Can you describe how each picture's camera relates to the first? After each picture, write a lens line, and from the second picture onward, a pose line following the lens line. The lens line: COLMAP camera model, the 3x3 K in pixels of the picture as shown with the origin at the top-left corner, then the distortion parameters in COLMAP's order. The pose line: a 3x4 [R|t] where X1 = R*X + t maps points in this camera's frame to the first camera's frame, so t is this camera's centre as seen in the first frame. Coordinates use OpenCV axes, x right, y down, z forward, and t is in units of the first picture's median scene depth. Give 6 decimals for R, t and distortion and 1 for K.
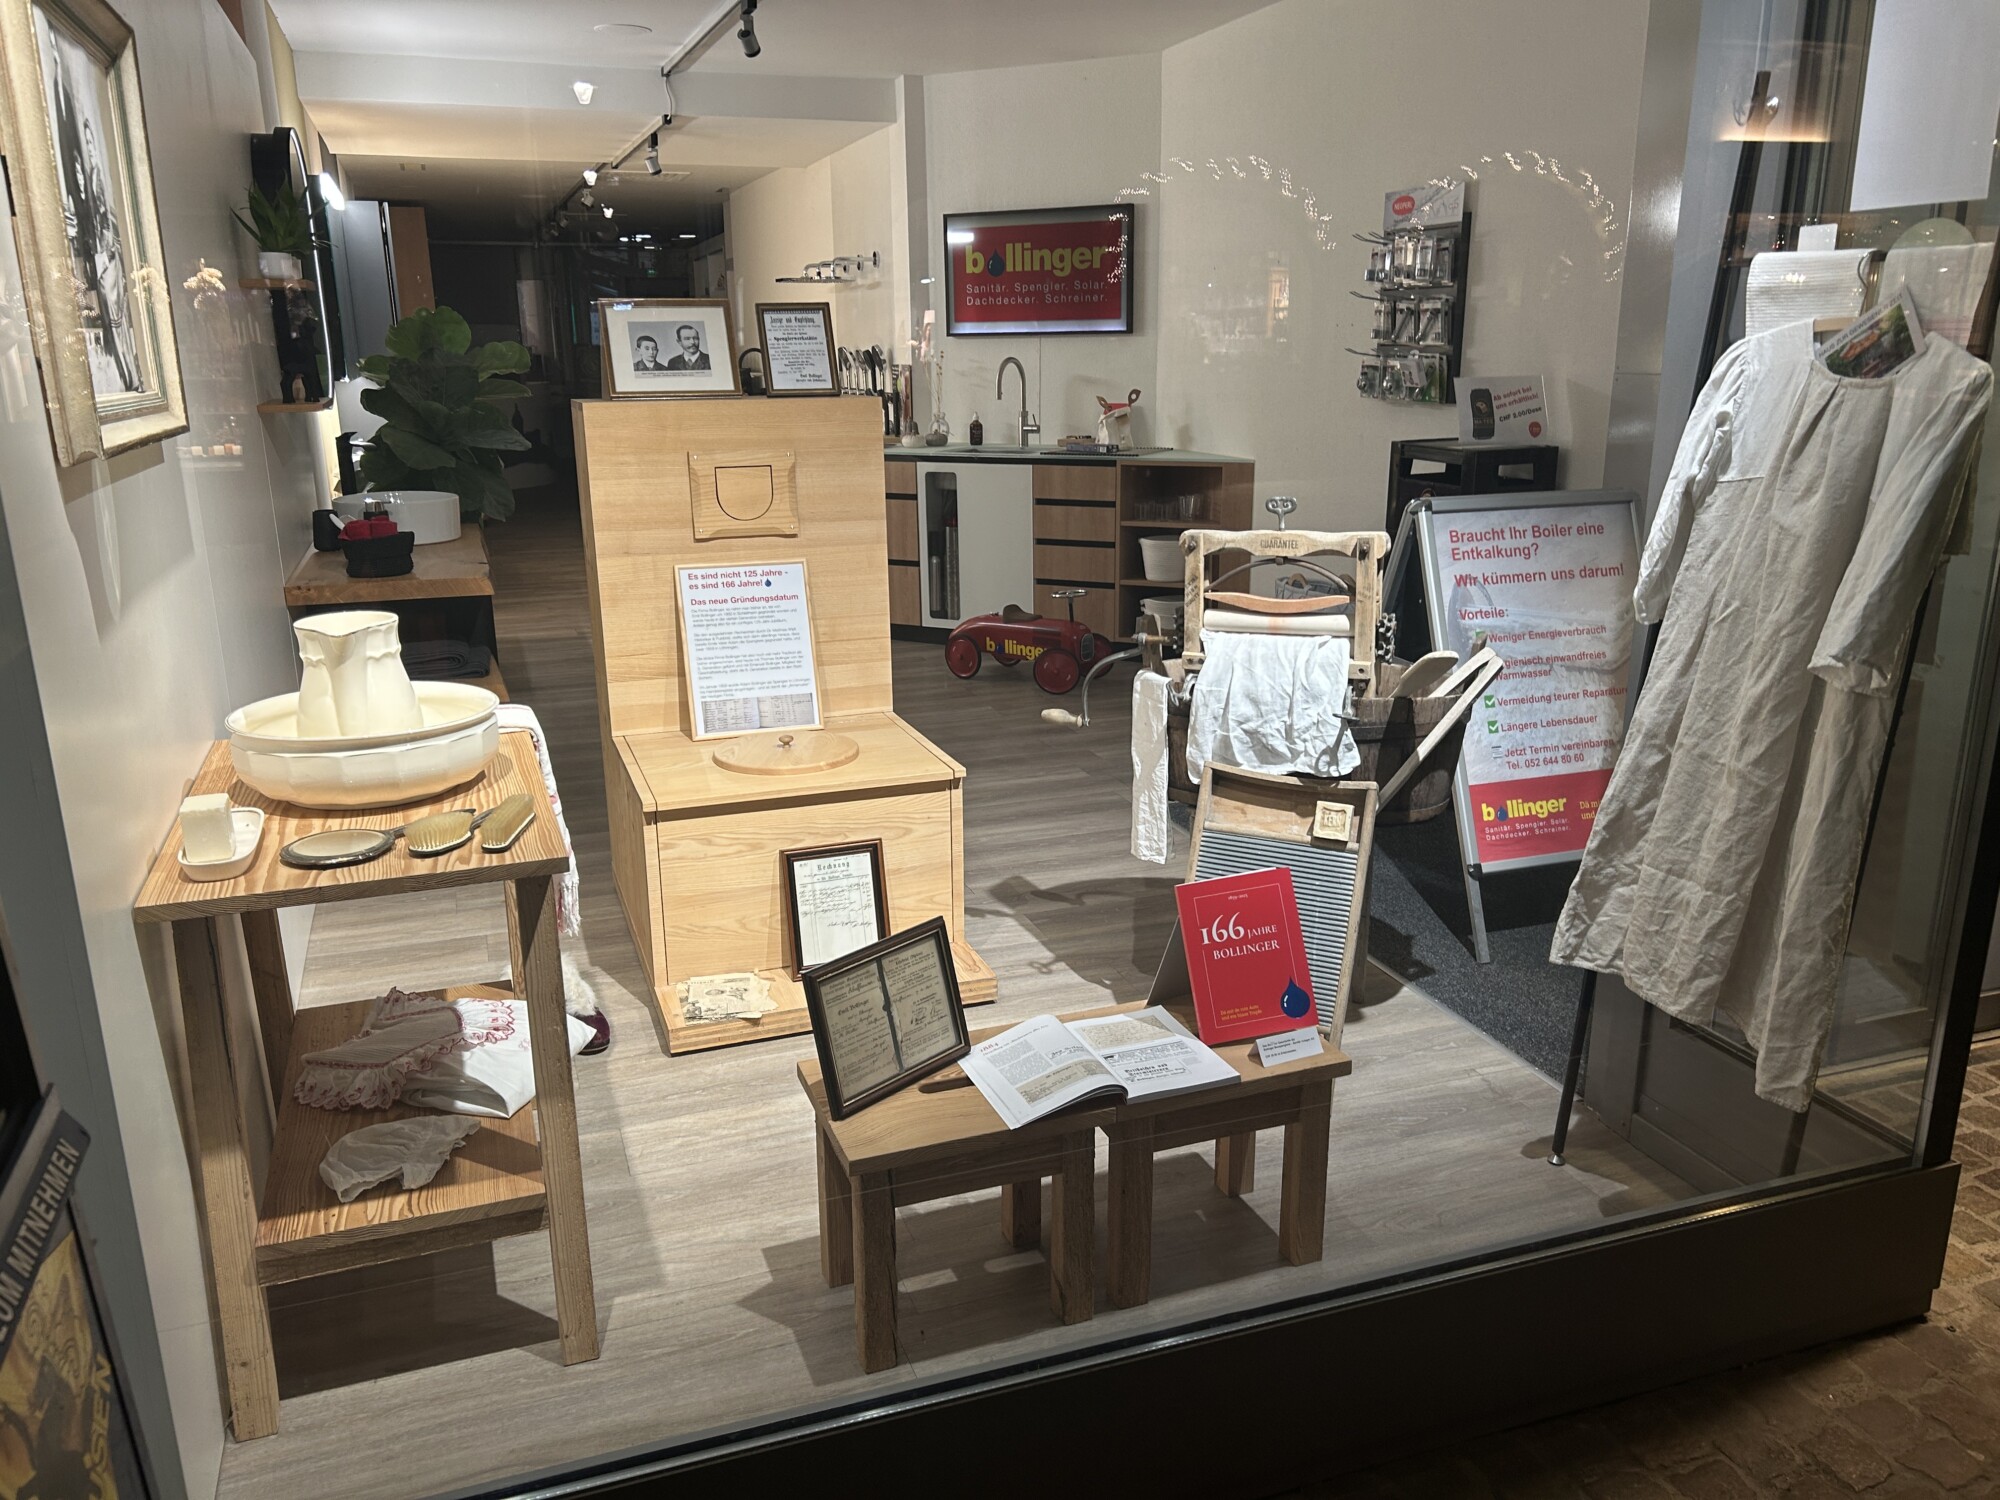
lens RADIAL K [[1513.7, 0, 1000.0], [0, 1513.7, 750.0], [0, 0, 1]] dist [0.025453, 0.006859]
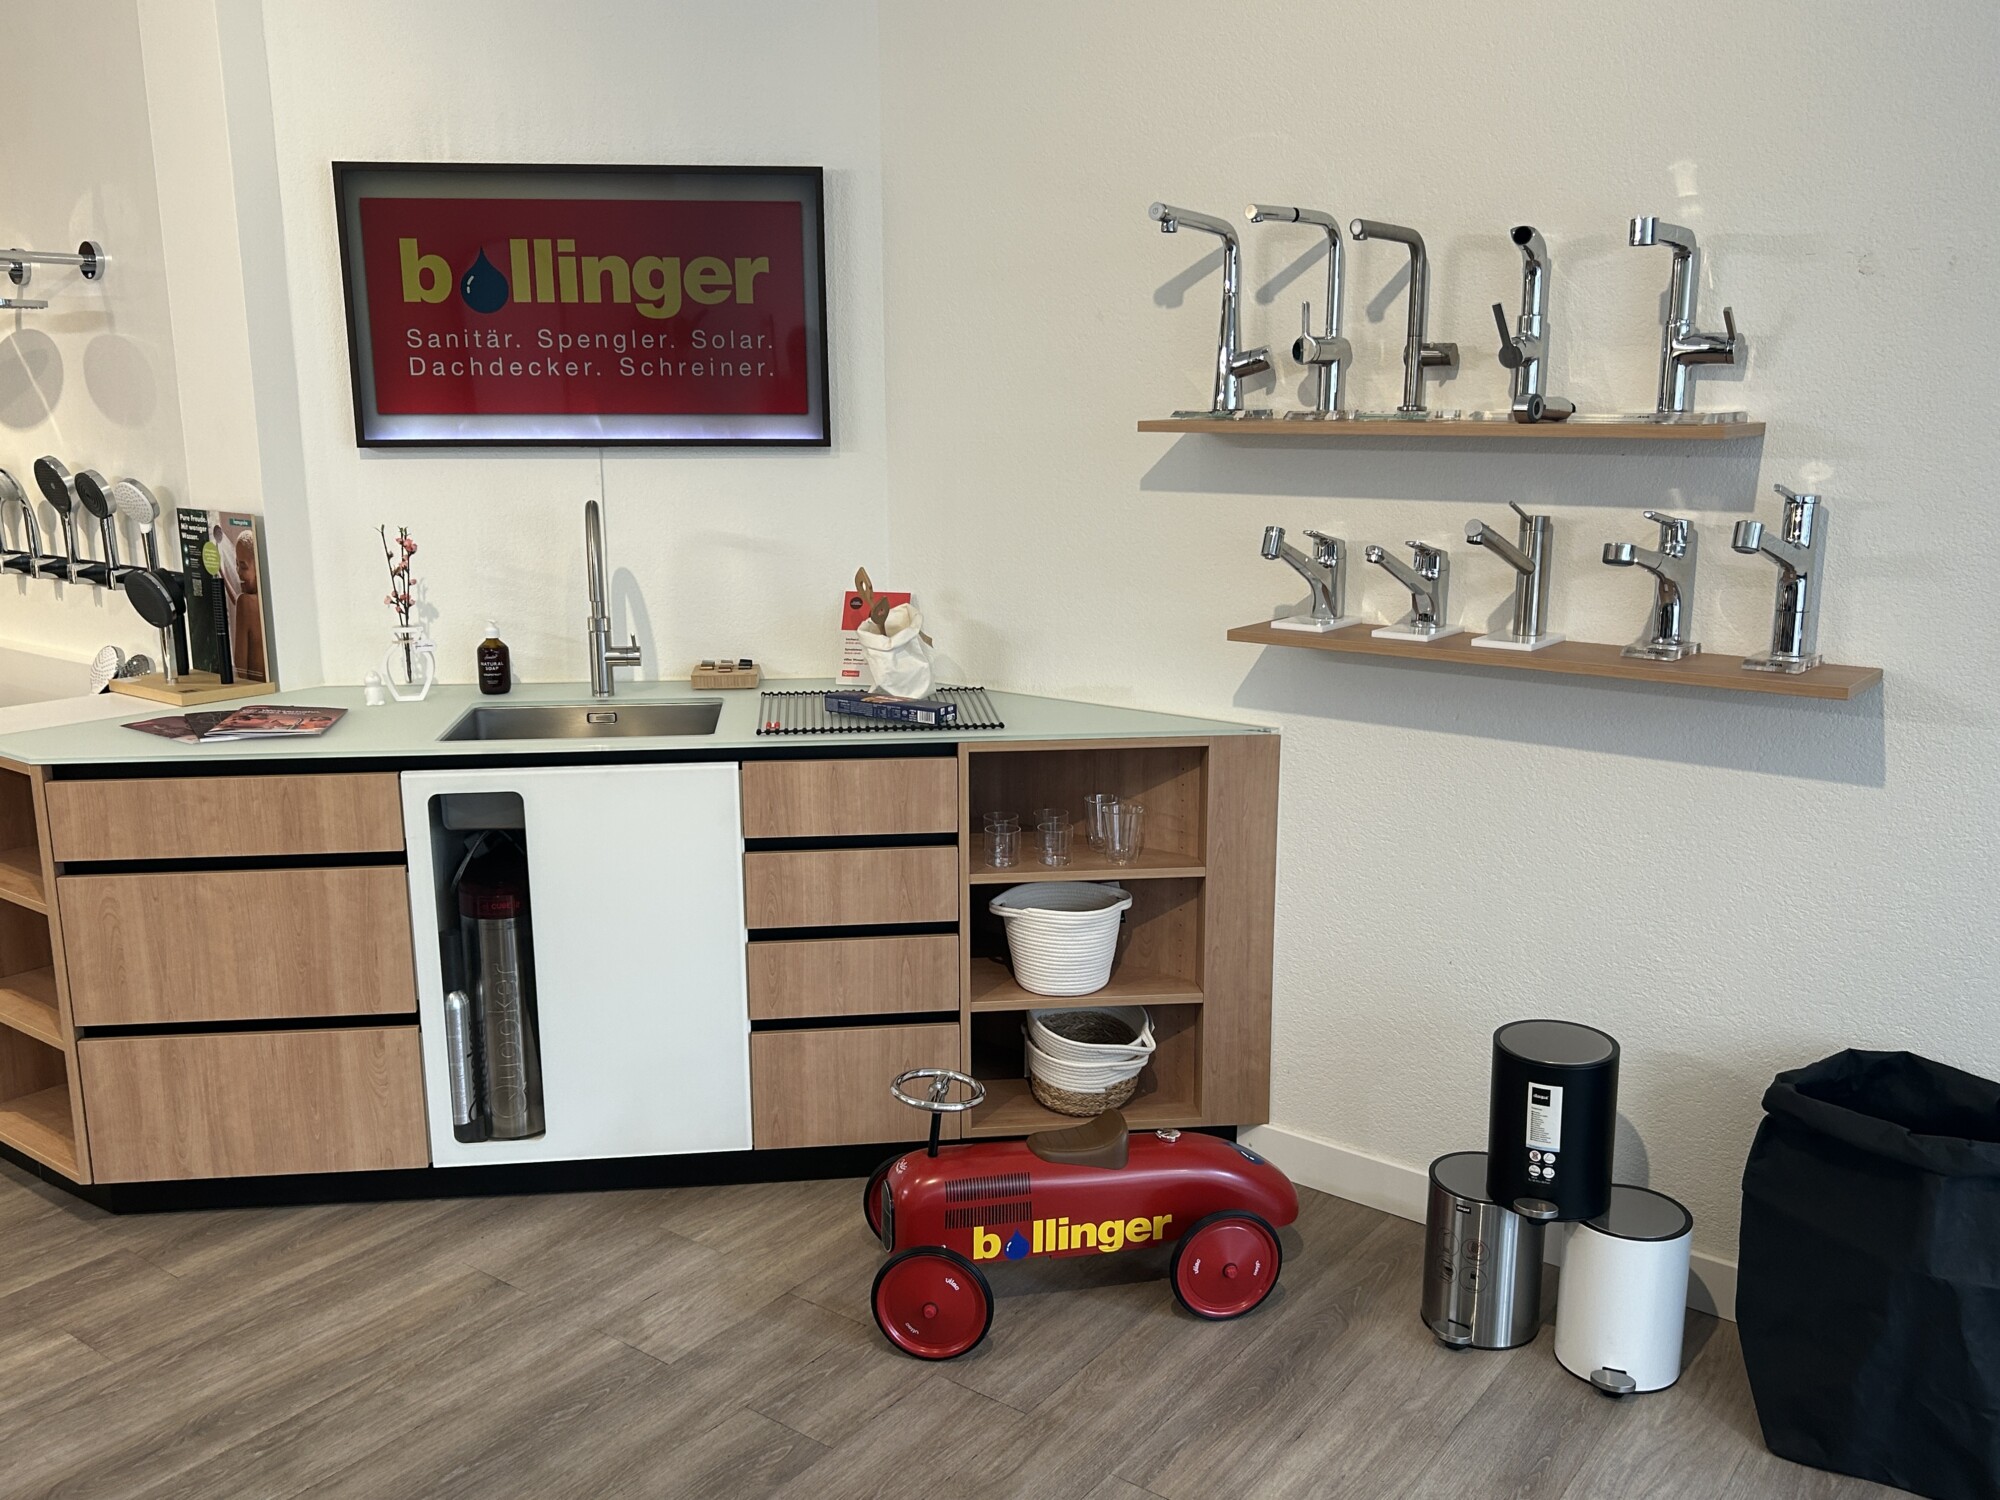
lens RADIAL K [[1691.3, 0, 1000.0], [0, 1691.3, 750.0], [0, 0, 1]] dist [0.081147, -0.076032]
pose [[0.839601, -0.098087, 0.534274, -0.156797], [0.135984, 0.990197, -0.031906, -0.157330], [-0.525907, 0.099441, 0.844709, 0.538260]]
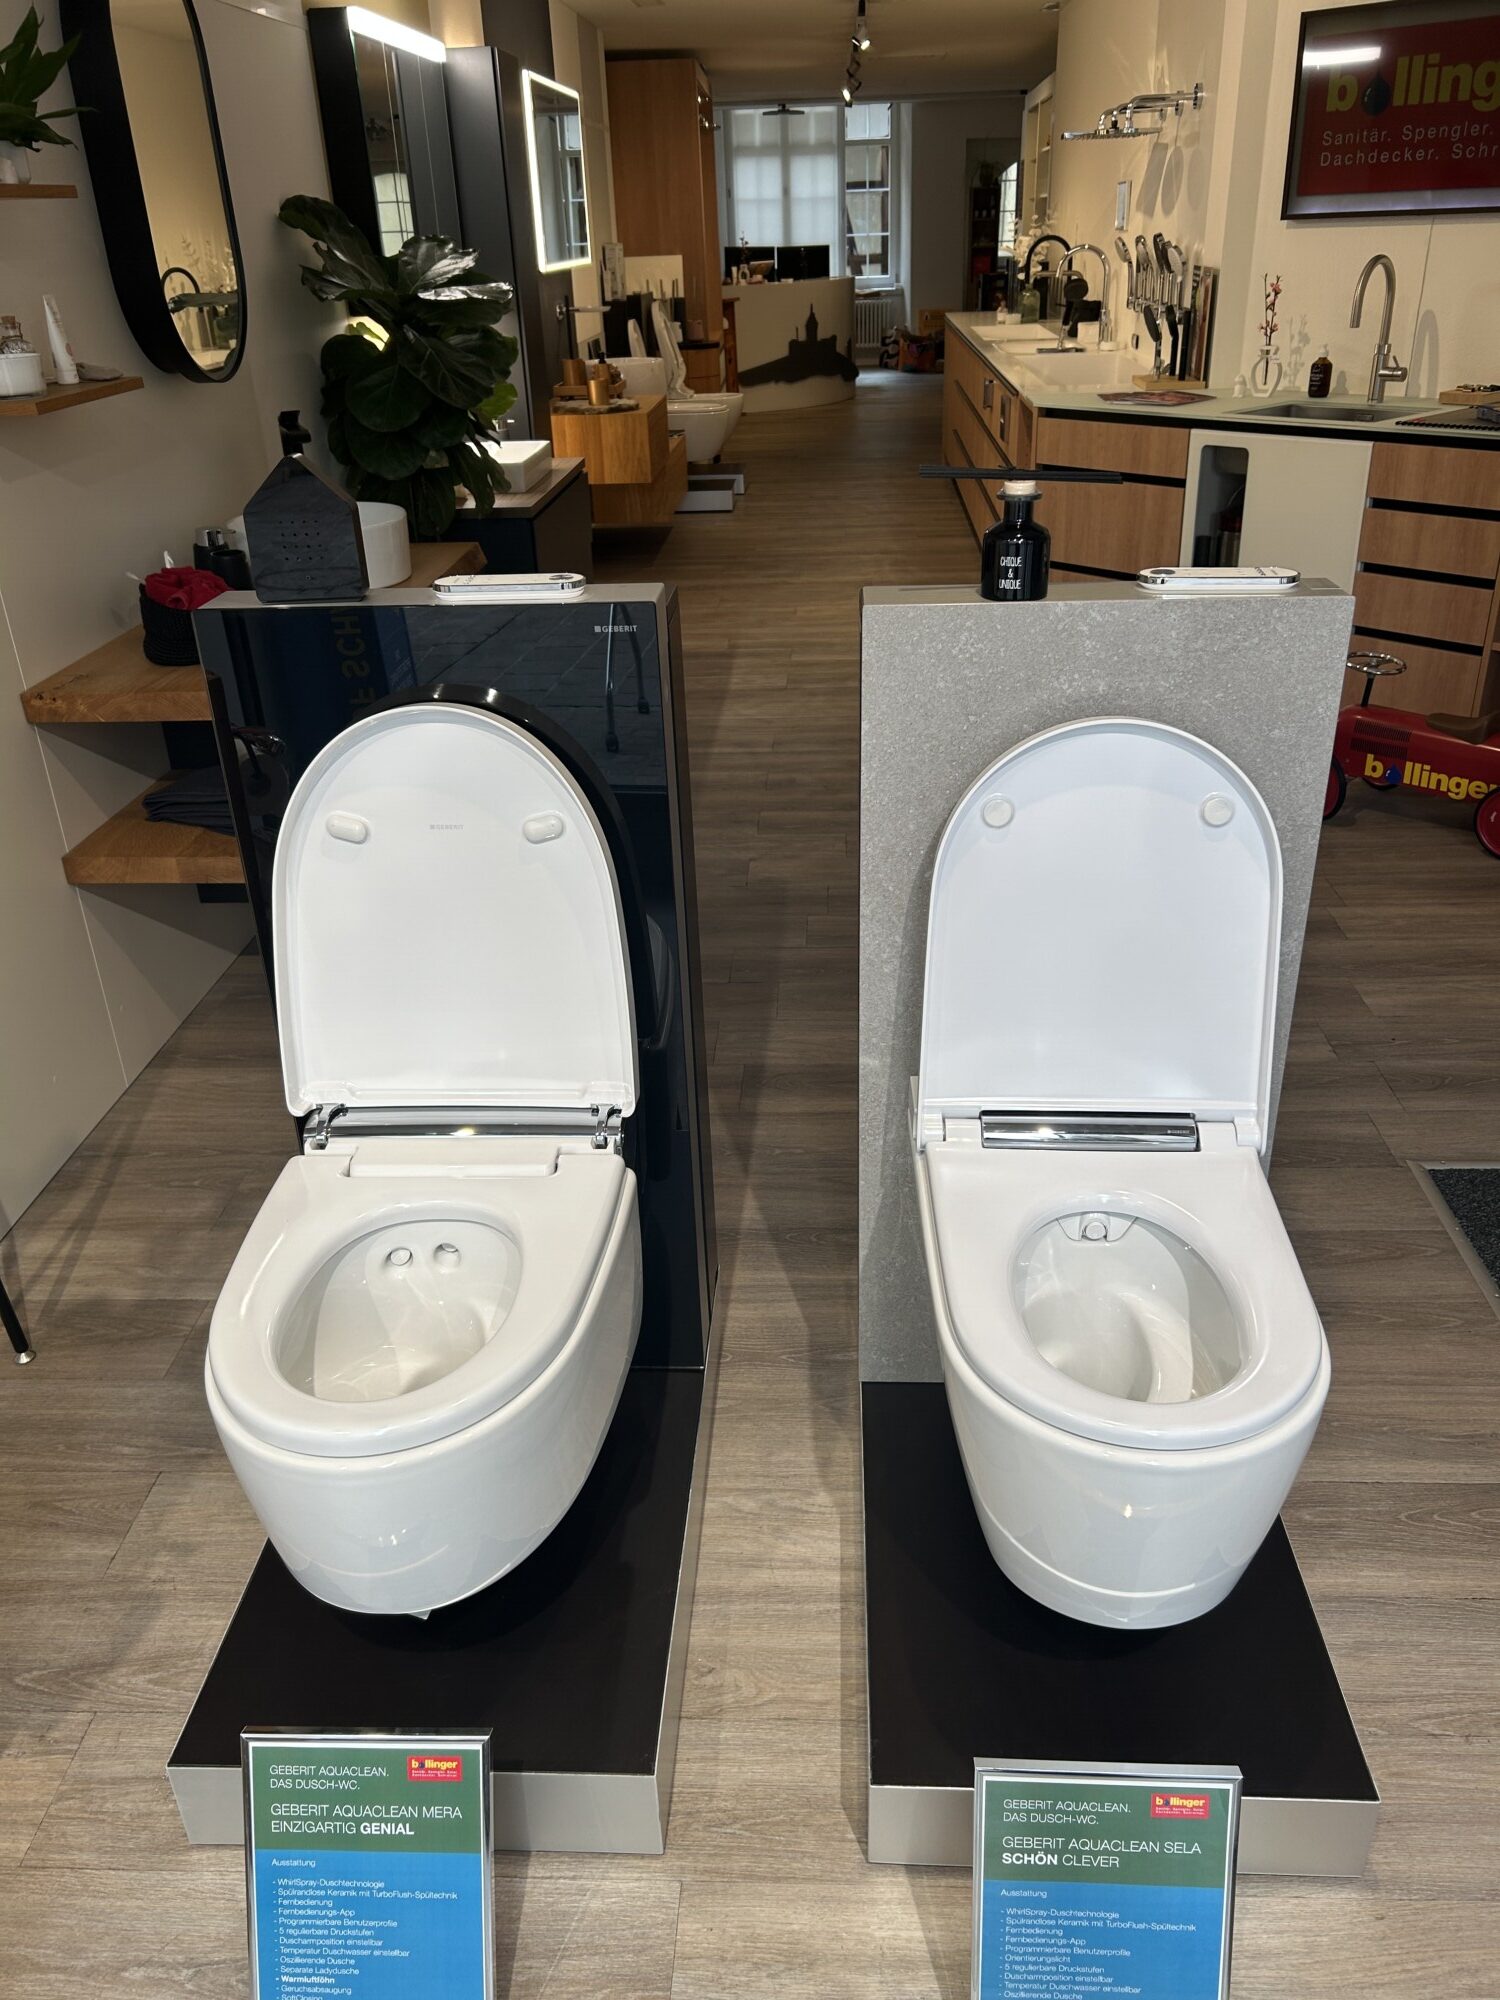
lens RADIAL K [[1485.3, 0, 750.0], [0, 1485.3, 1000.0], [0, 0, 1]] dist [0.001237, -0.028359]
pose [[0.920541, 0.161324, -0.355779, 0.036572], [-0.080546, 0.969559, 0.231233, -0.081453], [0.382252, -0.184202, 0.905512, 0.295253]]
